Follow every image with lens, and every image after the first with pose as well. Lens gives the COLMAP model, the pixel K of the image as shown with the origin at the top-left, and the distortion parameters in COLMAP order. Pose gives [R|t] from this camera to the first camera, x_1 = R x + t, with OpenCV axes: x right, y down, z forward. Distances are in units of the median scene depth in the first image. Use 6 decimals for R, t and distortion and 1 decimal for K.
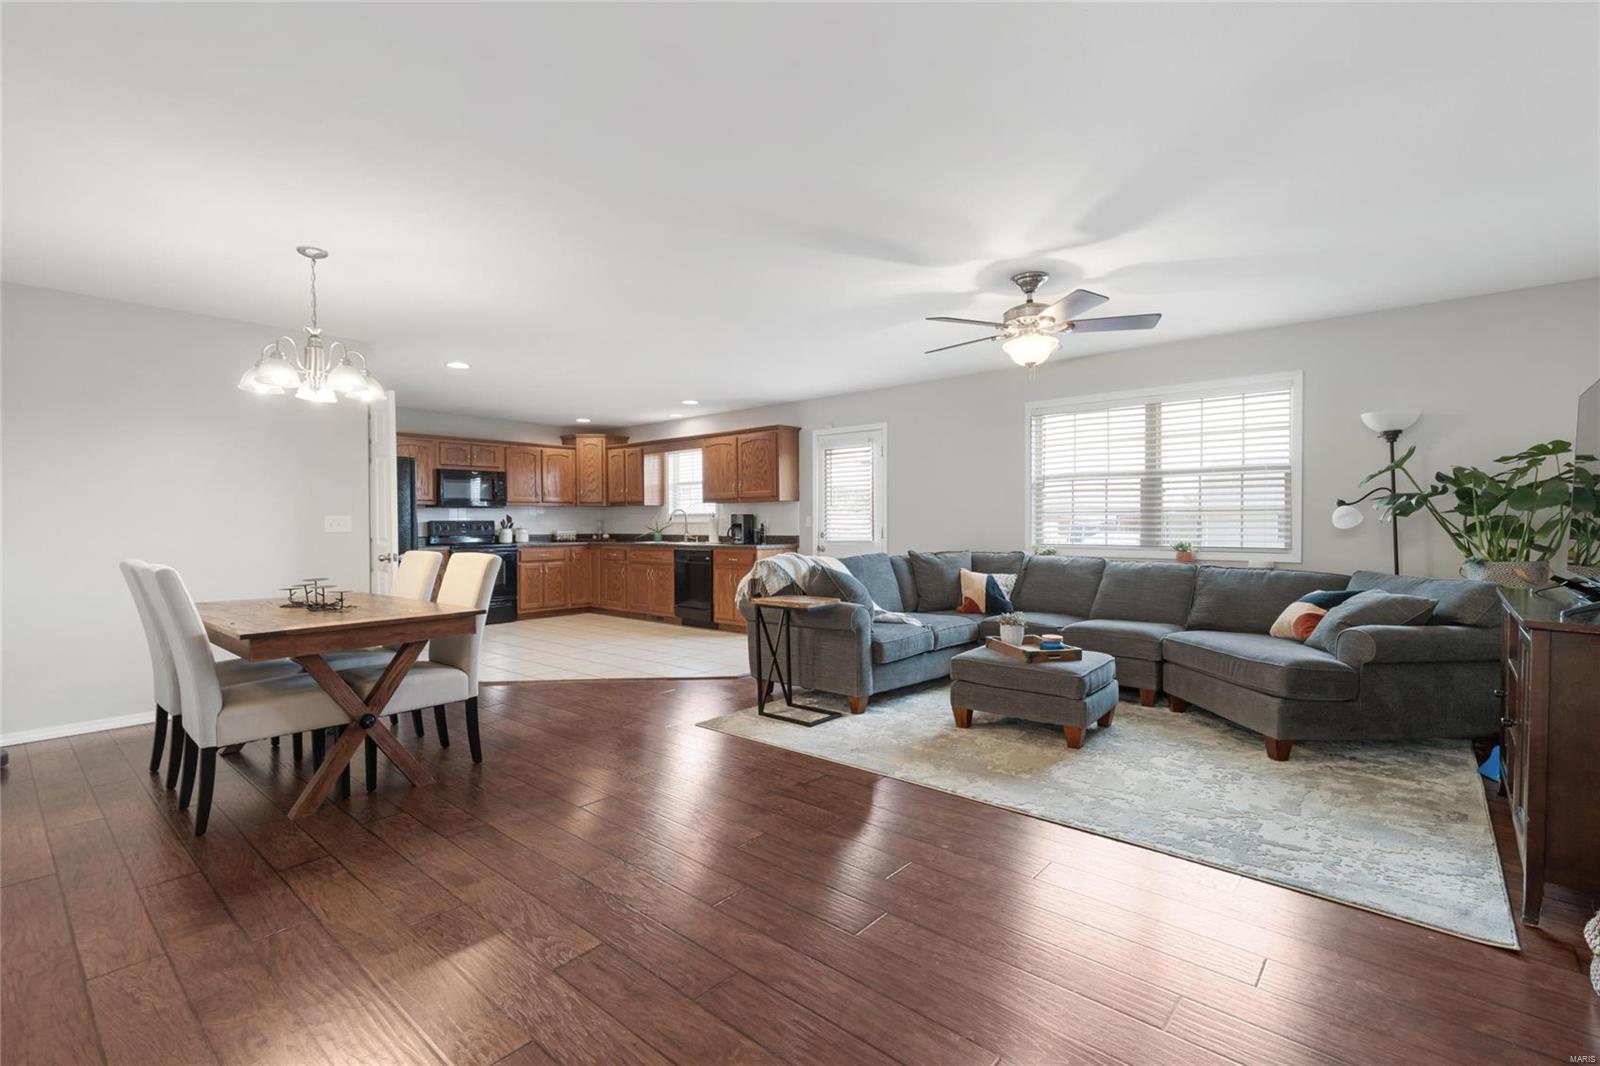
lens RADIAL K [[721.5, 0, 801.6], [0, 721.5, 538.2], [0, 0, 1]] dist [0.006534, -0.000020]
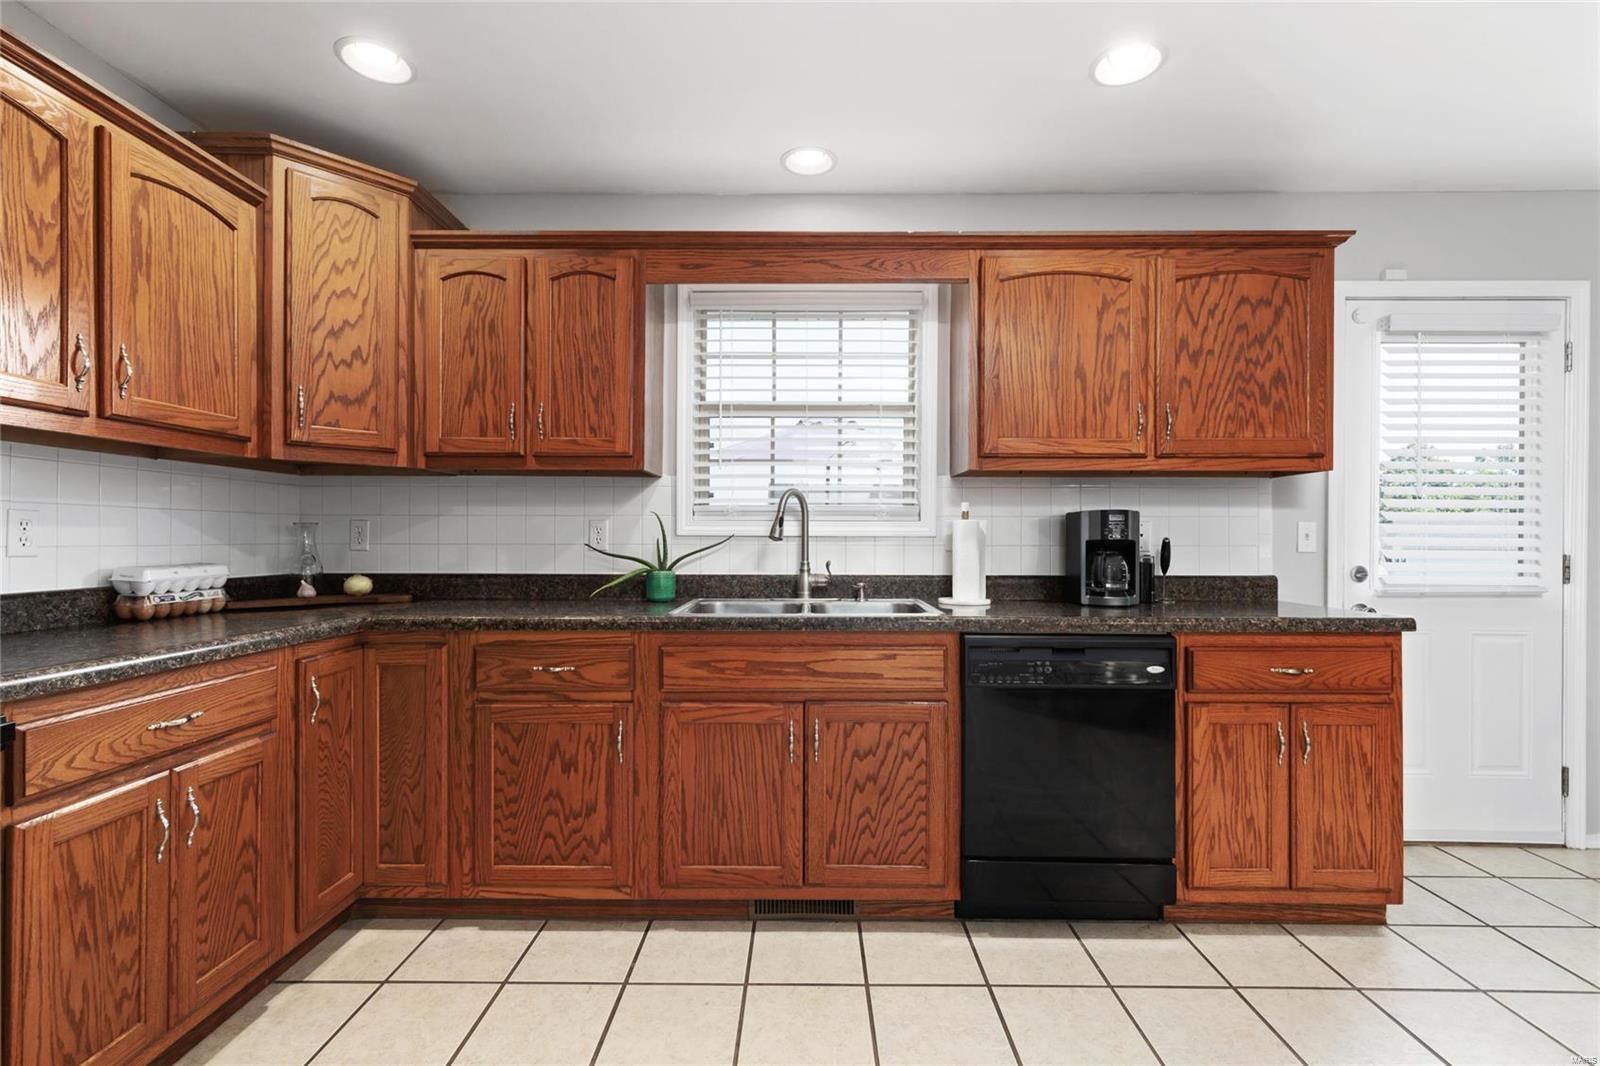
lens RADIAL K [[721.5, 0, 801.6], [0, 721.5, 538.2], [0, 0, 1]] dist [0.006534, -0.000020]
pose [[0.755918, 0.005781, 0.654641, -0.376150], [0.008379, 0.999794, -0.018504, -0.015849], [-0.654613, 0.019473, 0.755713, 0.813475]]
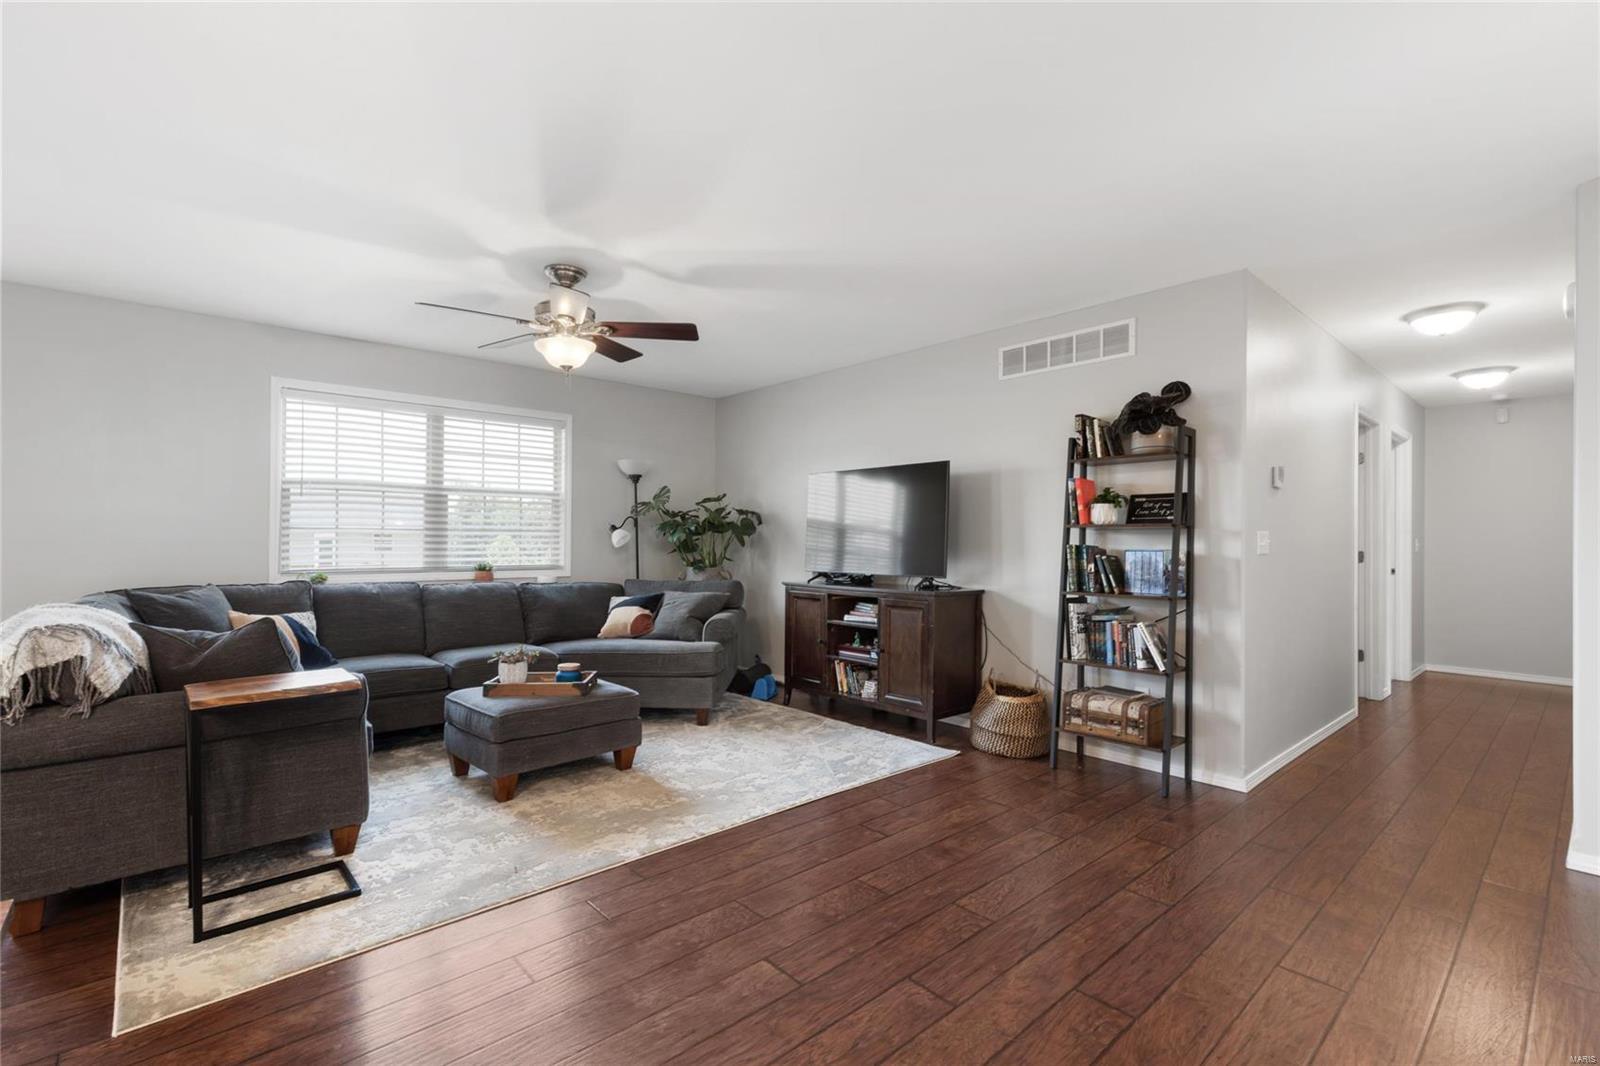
lens RADIAL K [[721.5, 0, 801.6], [0, 721.5, 538.2], [0, 0, 1]] dist [0.006534, -0.000020]
pose [[0.113003, 0.008929, 0.993554, -0.252531], [0.017741, 0.999782, -0.011003, -0.004838], [-0.993436, 0.018870, 0.112820, 0.279147]]
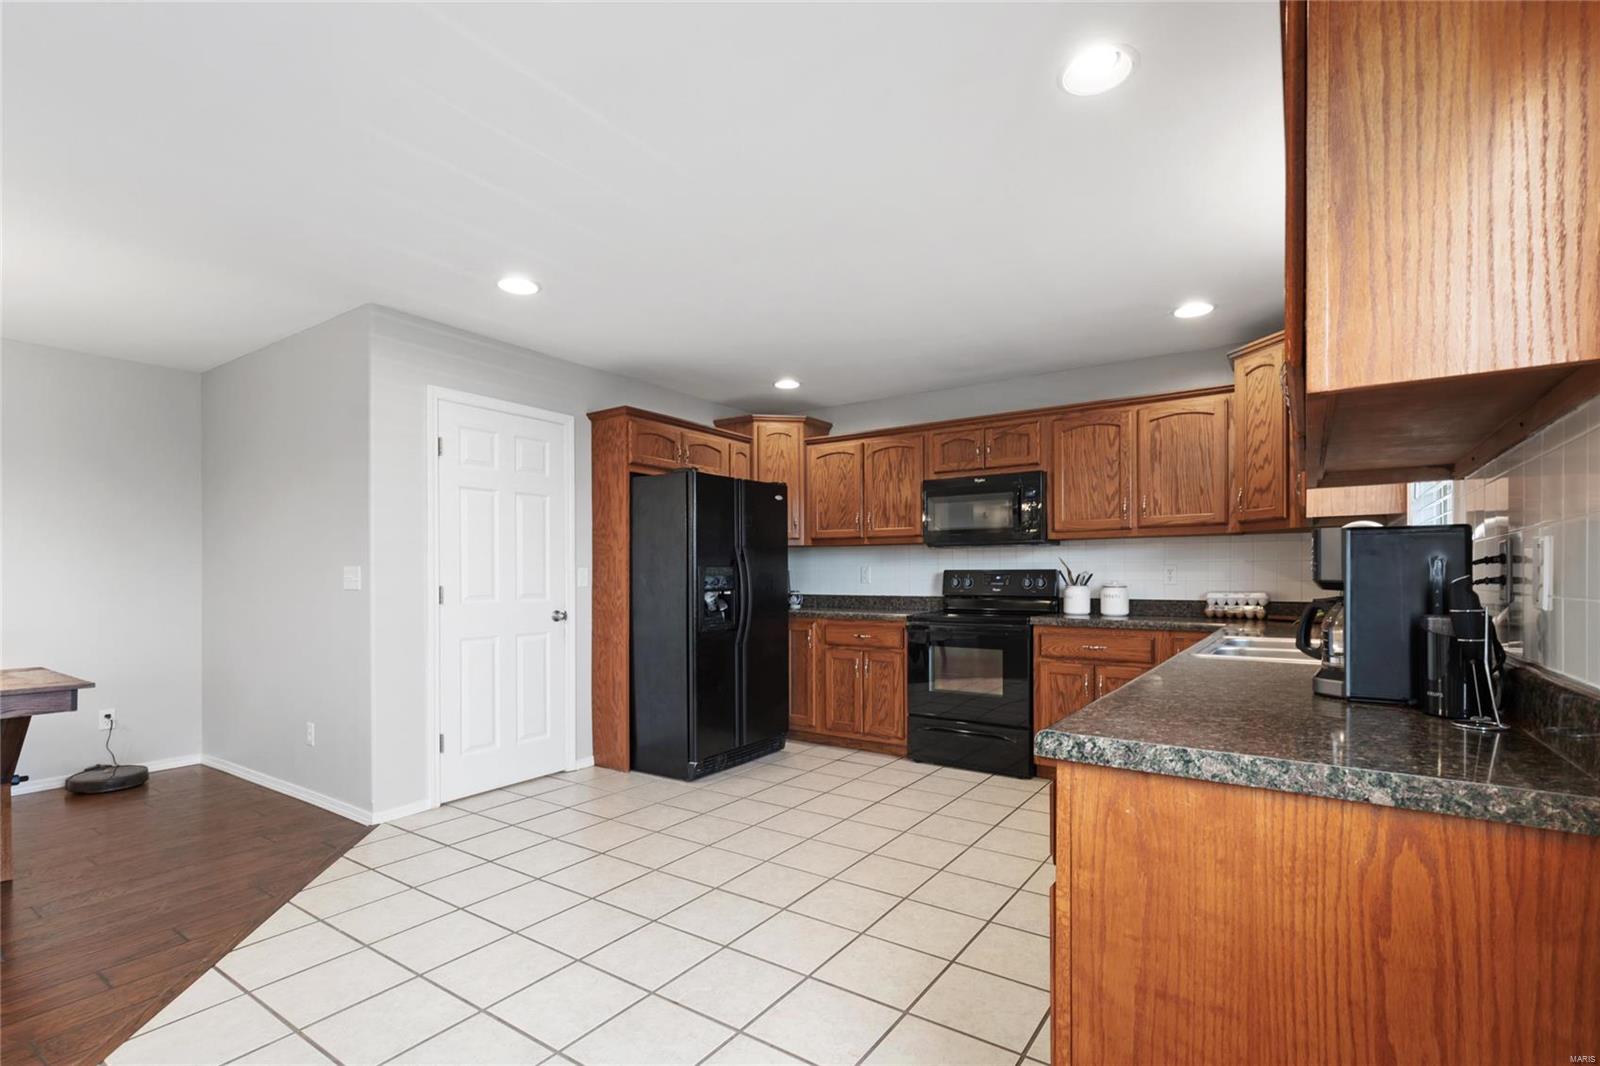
lens RADIAL K [[732.2, 0, 797.4], [0, 732.2, 579.2], [0, 0, 1]] dist [0.004308, -0.000004]
pose [[0.123416, 0.009211, -0.992312, 0.068839], [-0.021028, 0.999757, 0.006665, -0.018227], [0.992132, 0.020044, 0.123580, 0.801829]]
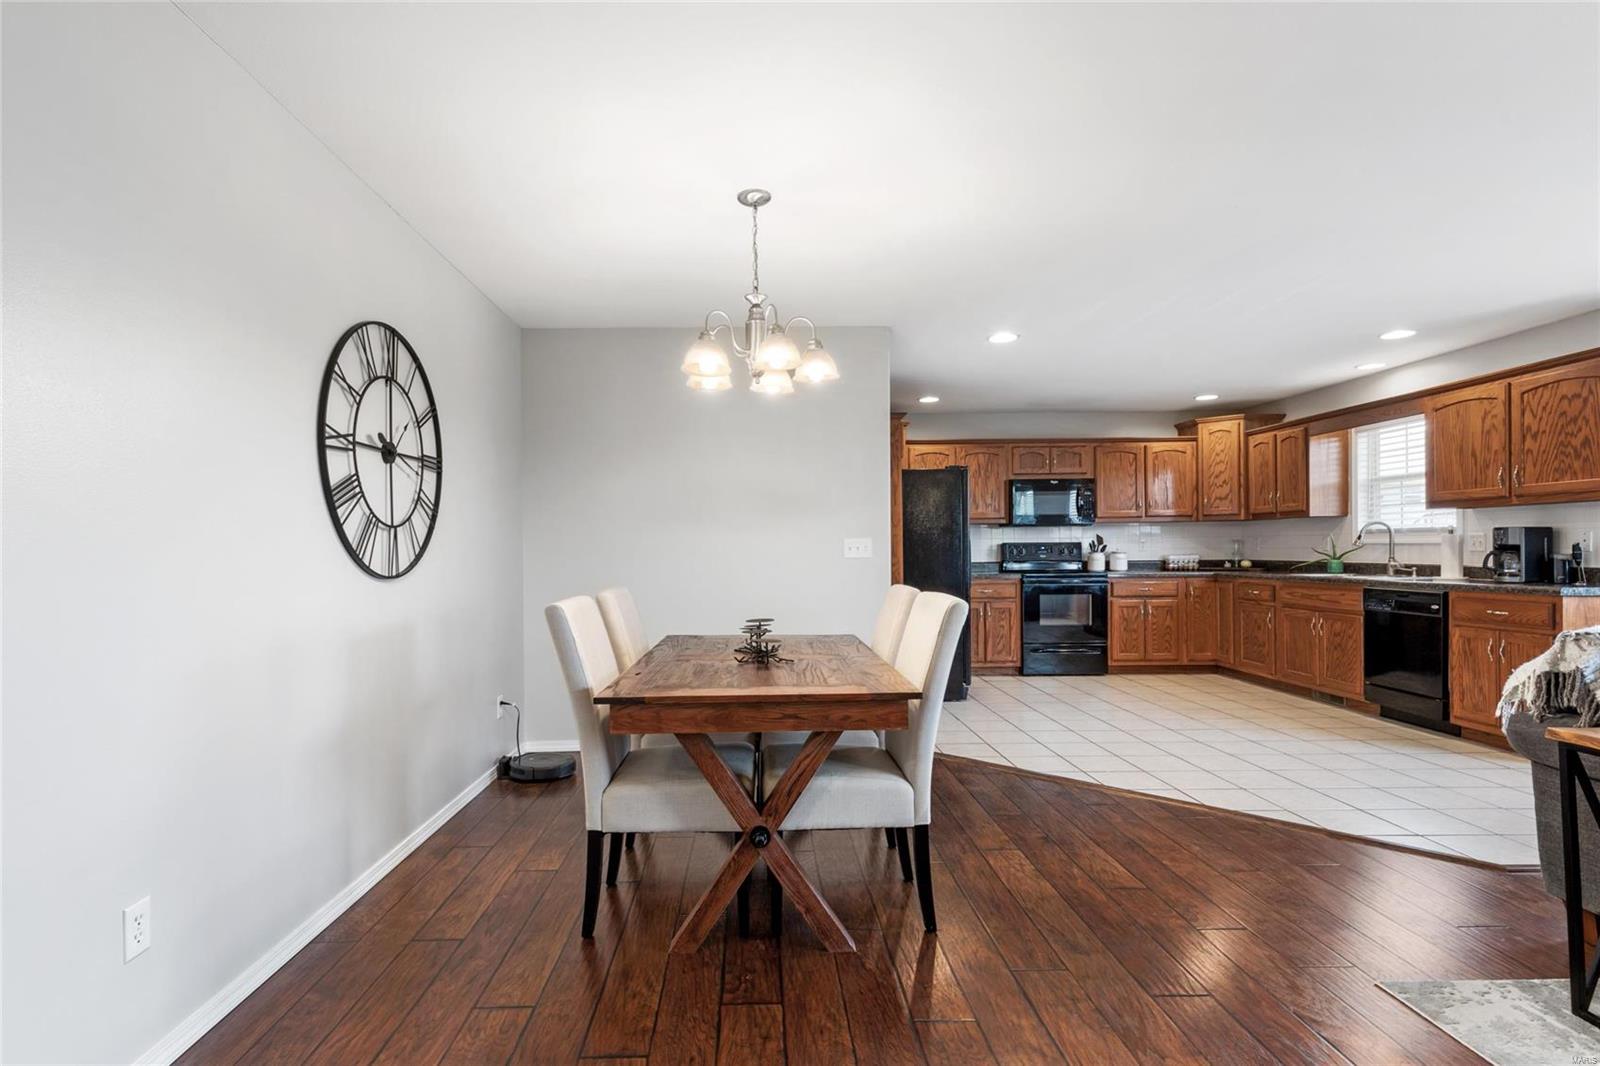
lens RADIAL K [[799.3, 0, 759.8], [0, 799.3, 552.8], [0, 0, 1]] dist [0.007118, -0.000284]
pose [[0.665377, 0.003253, -0.746500, -0.012962], [-0.011307, 0.999920, -0.005721, -0.004250], [0.746421, 0.012247, 0.665361, 0.177994]]
